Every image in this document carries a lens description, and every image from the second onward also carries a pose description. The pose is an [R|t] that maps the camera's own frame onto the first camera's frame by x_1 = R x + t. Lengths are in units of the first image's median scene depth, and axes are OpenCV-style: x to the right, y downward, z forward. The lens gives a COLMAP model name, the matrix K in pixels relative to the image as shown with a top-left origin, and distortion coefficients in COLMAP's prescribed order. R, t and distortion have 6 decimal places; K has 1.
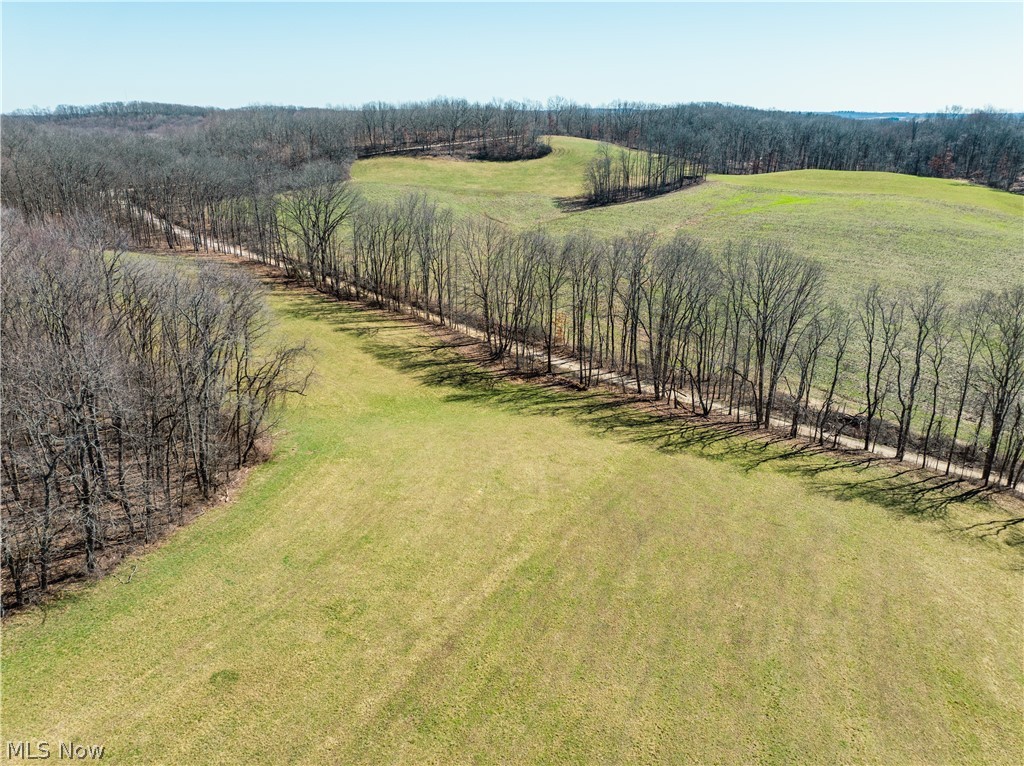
lens RADIAL K [[716.8, 0, 522.3], [0, 716.8, 386.5], [0, 0, 1]] dist [-0.045046, 0.014110]
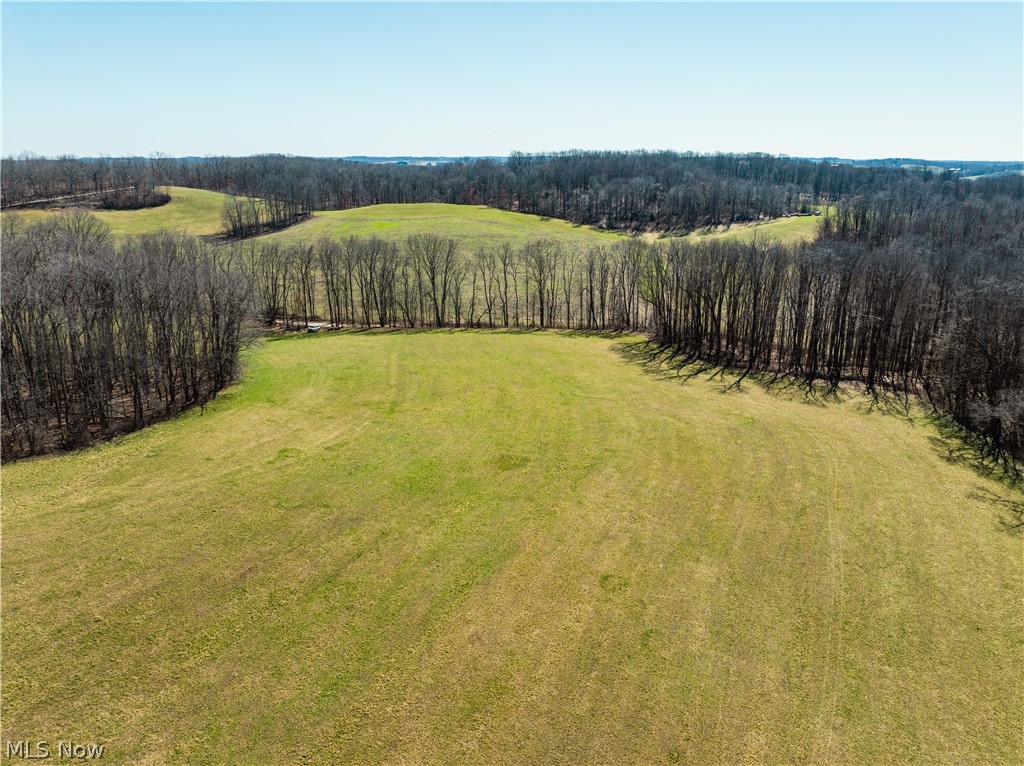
lens RADIAL K [[716.8, 0, 508.4], [0, 716.8, 380.4], [0, 0, 1]] dist [-0.045046, 0.014110]
pose [[0.822941, -0.167759, 0.542794, -0.213354], [0.202994, 0.979167, -0.005136, 0.087343], [-0.530624, 0.114411, 0.839850, -0.258115]]
